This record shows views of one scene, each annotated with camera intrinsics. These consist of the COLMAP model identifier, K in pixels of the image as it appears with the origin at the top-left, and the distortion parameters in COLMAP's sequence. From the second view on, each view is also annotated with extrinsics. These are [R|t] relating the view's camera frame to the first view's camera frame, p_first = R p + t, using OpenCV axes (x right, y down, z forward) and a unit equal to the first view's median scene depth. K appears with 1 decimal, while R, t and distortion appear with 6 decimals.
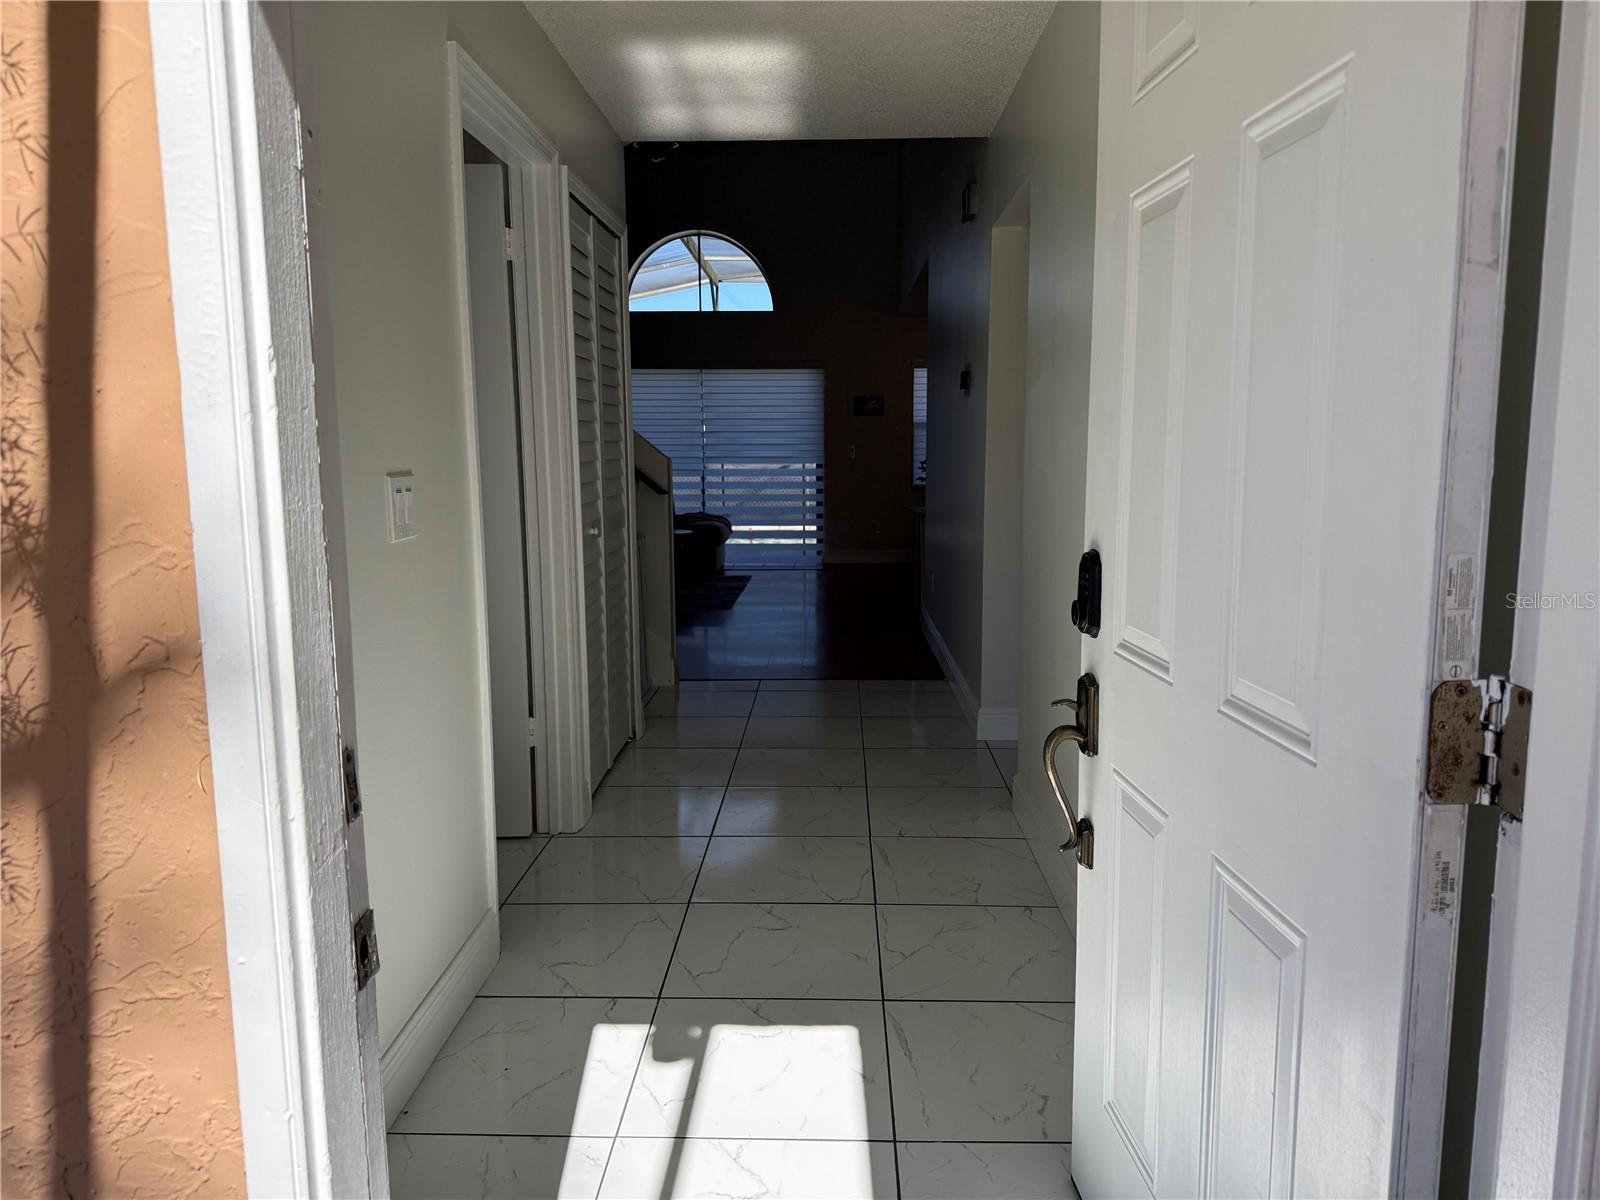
lens RADIAL K [[1120.3, 0, 799.3], [0, 1120.3, 597.8], [0, 0, 1]] dist [0.075570, -0.087227]
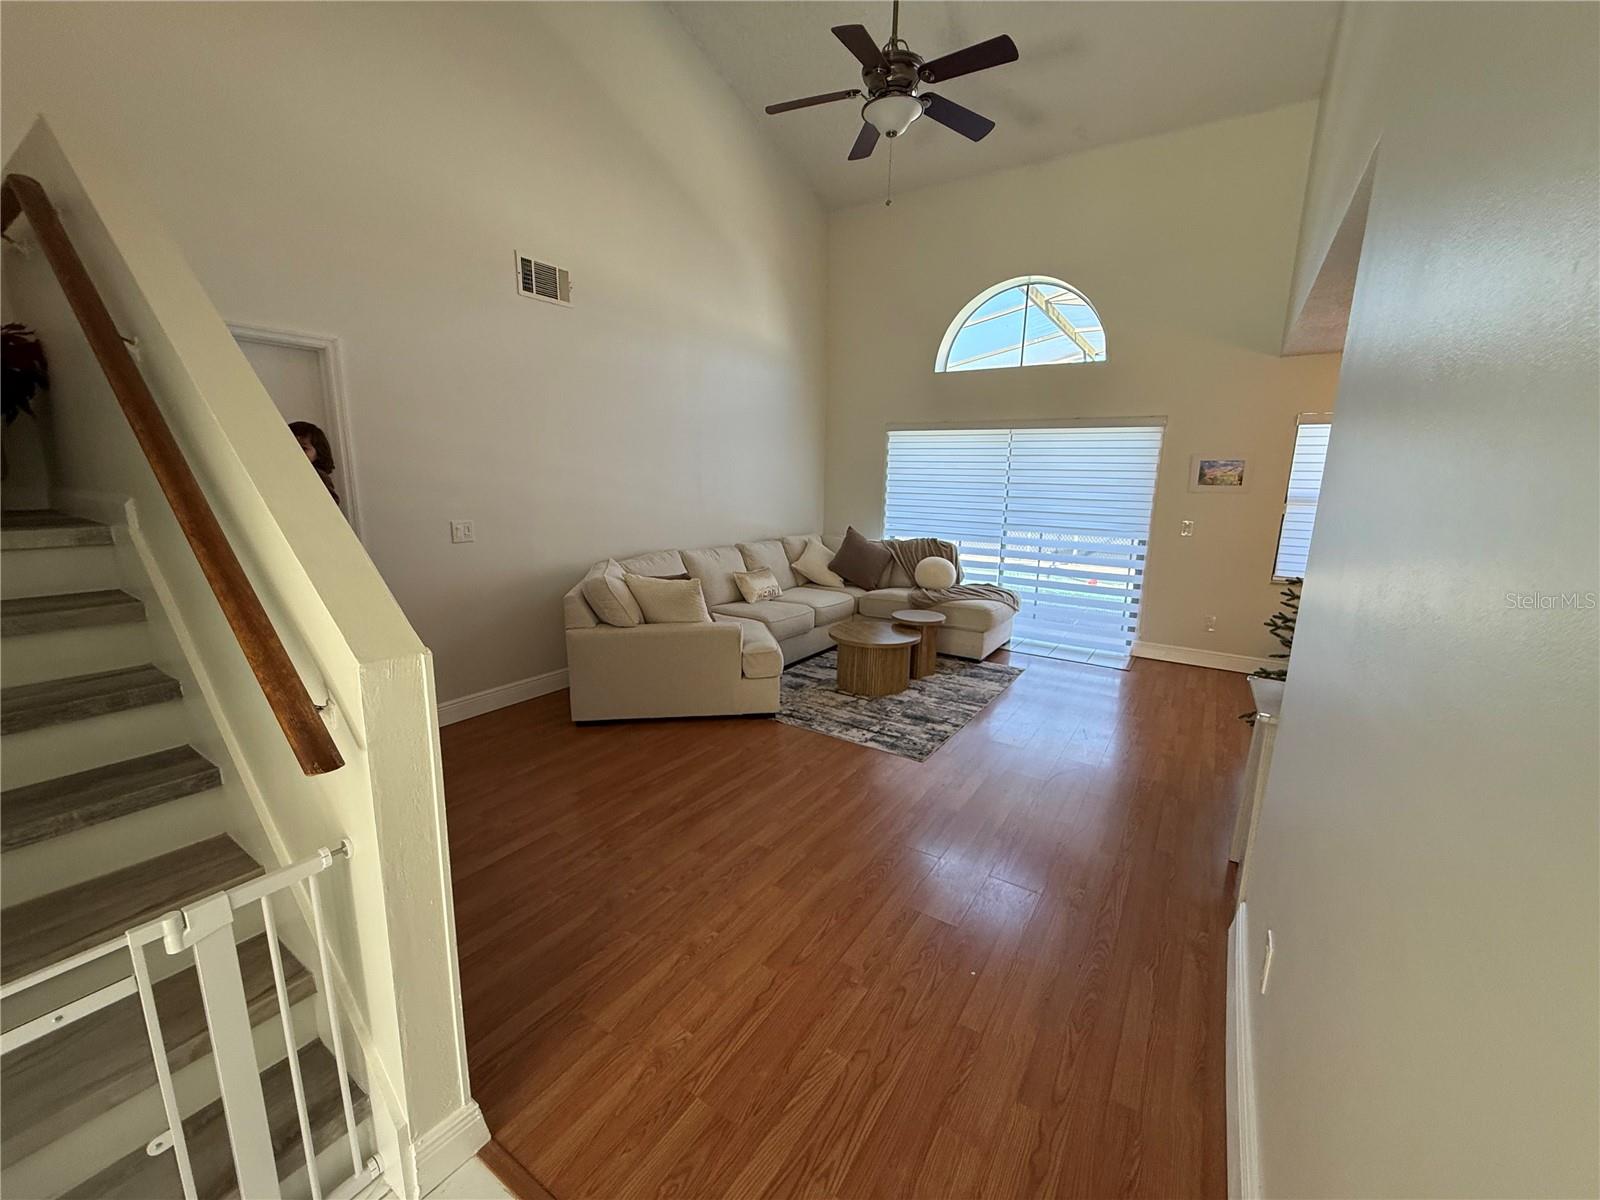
lens RADIAL K [[639.6, 0, 797.4], [0, 639.6, 594.4], [0, 0, 1]] dist [0.002010, -0.000207]
pose [[0.851481, 0.118753, -0.510762, 0.121323], [-0.095963, 0.992859, 0.070864, -0.222984], [0.515530, -0.011325, 0.856797, 1.142792]]
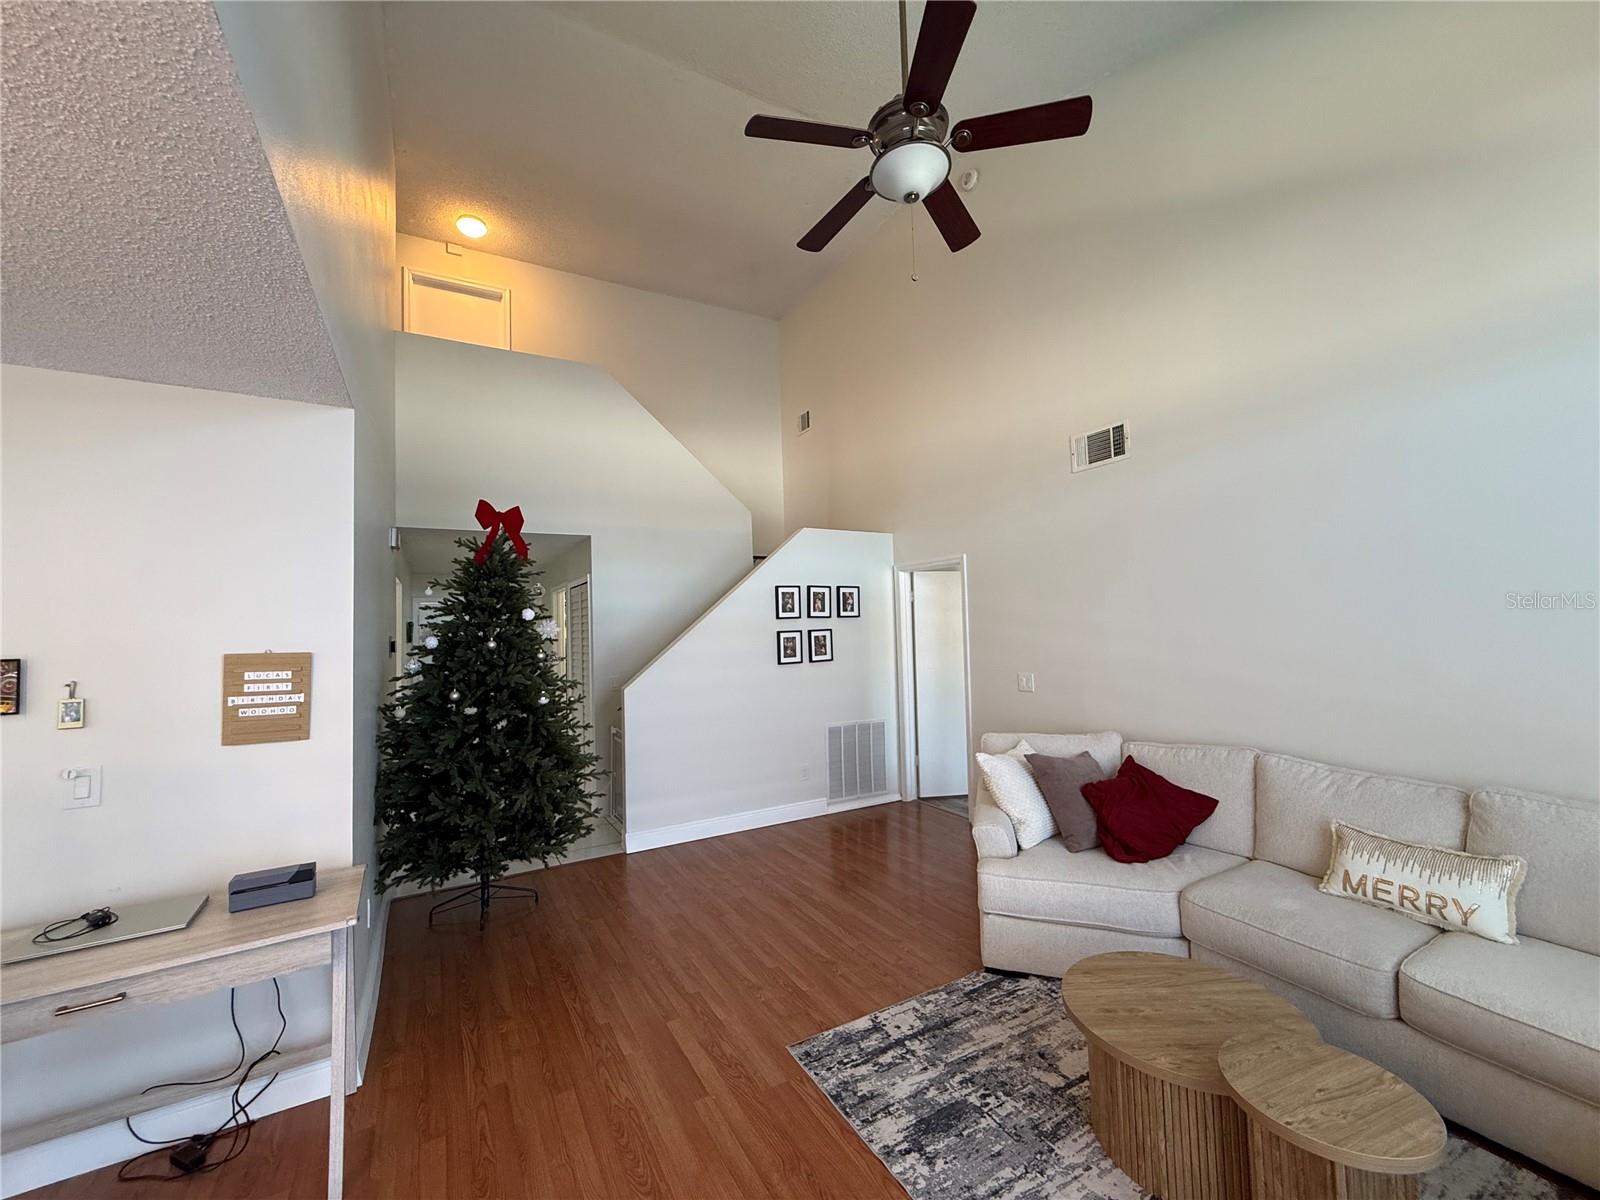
lens RADIAL K [[639.6, 0, 796.8], [0, 639.6, 594.6], [0, 0, 1]] dist [0.002010, -0.000207]
pose [[-0.851852, 0.003587, -0.523770, 0.153080], [-0.039990, 0.996612, 0.071865, -0.399749], [0.522253, 0.082163, -0.848823, 2.295561]]
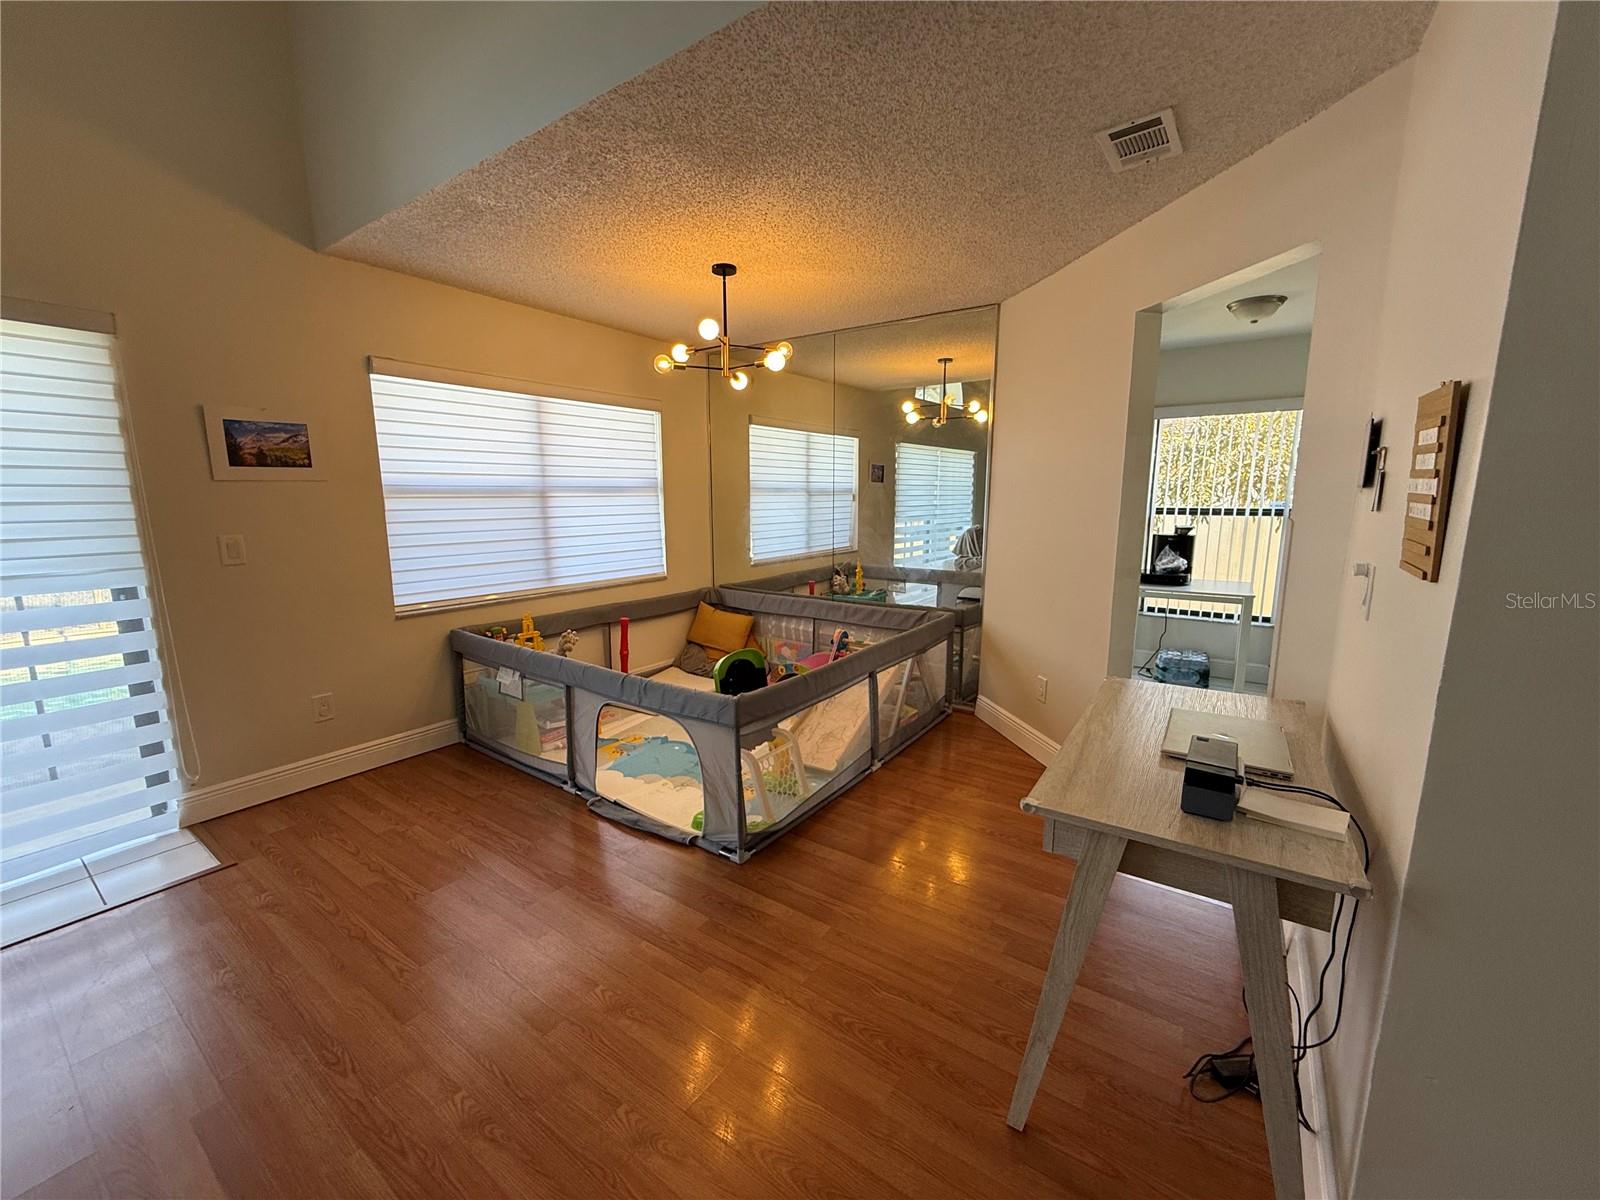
lens RADIAL K [[639.6, 0, 791.4], [0, 639.6, 602.8], [0, 0, 1]] dist [0.002010, -0.000207]
pose [[0.553158, -0.134622, 0.822127, -0.095223], [0.109432, 0.990048, 0.088489, -0.275251], [-0.825858, 0.041018, 0.562385, 1.738913]]
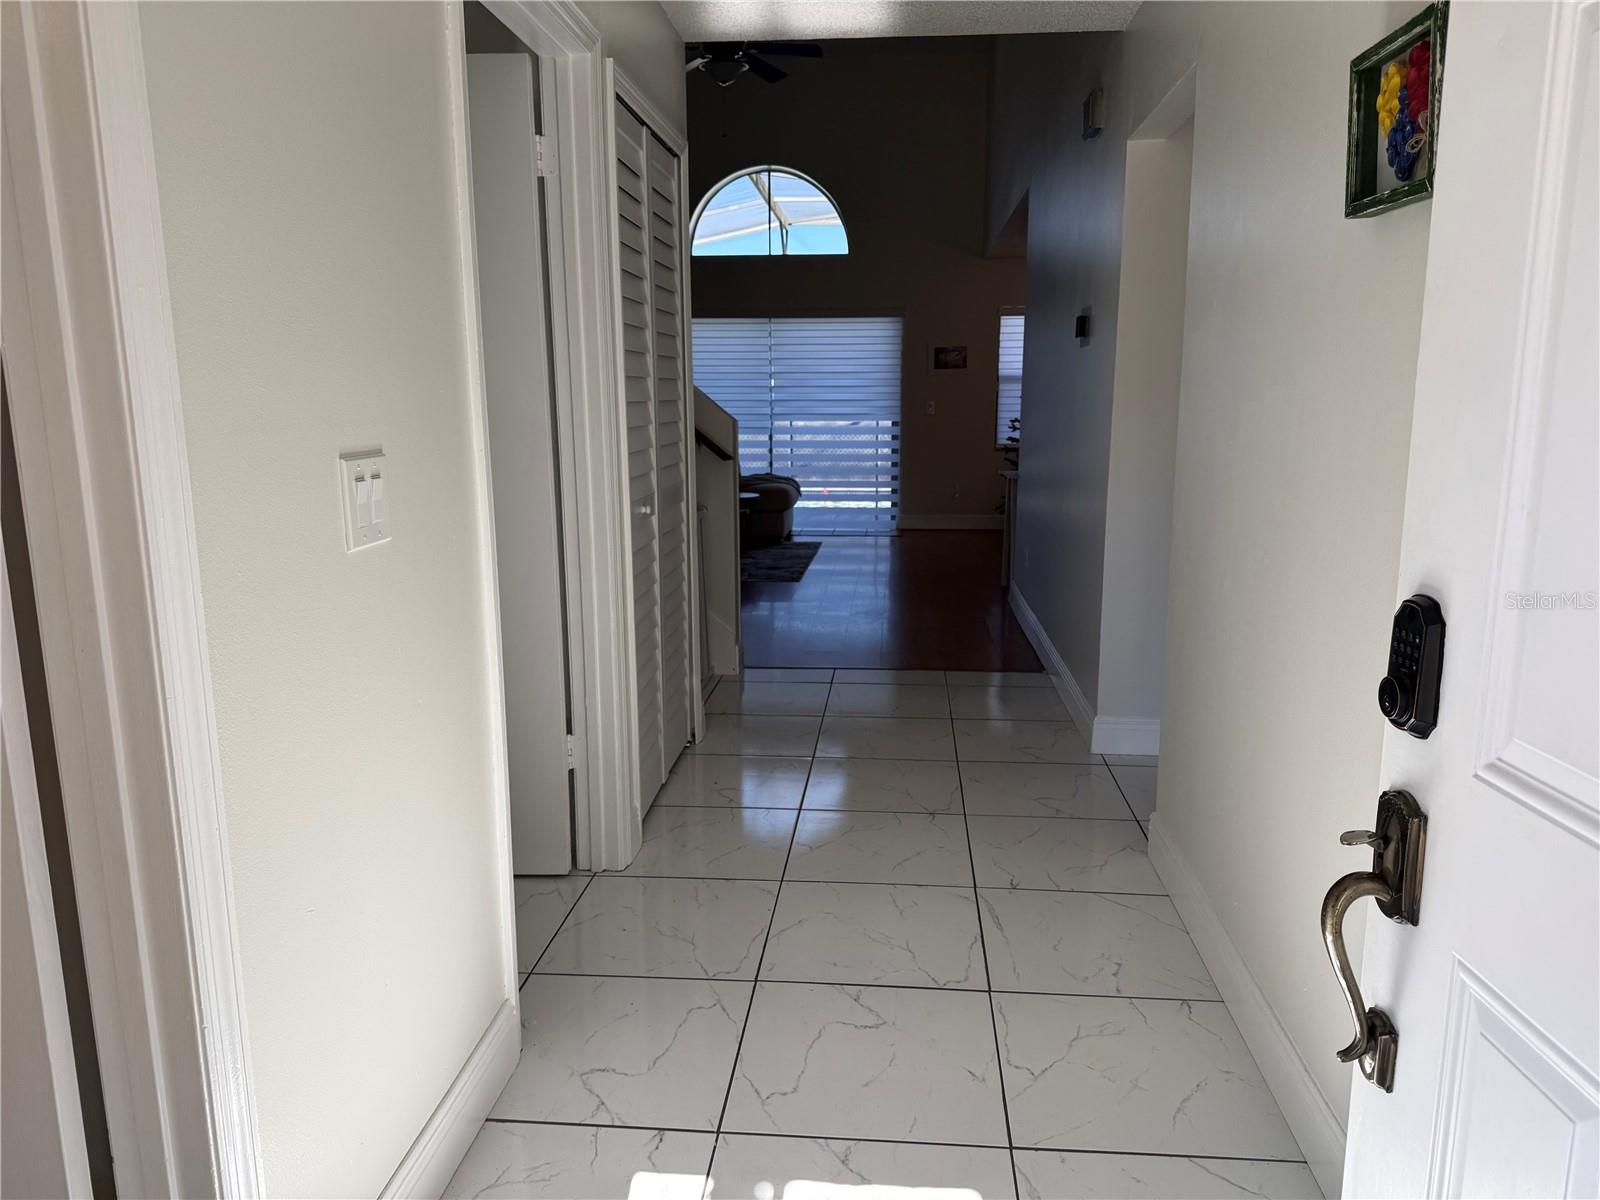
lens RADIAL K [[1120.3, 0, 802.1], [0, 1120.3, 609.3], [0, 0, 1]] dist [0.075570, -0.087227]
pose [[0.998442, 0.012686, -0.054342, -0.017030], [-0.009921, 0.998657, 0.050842, -0.025251], [0.054914, -0.050224, 0.997227, 0.145184]]
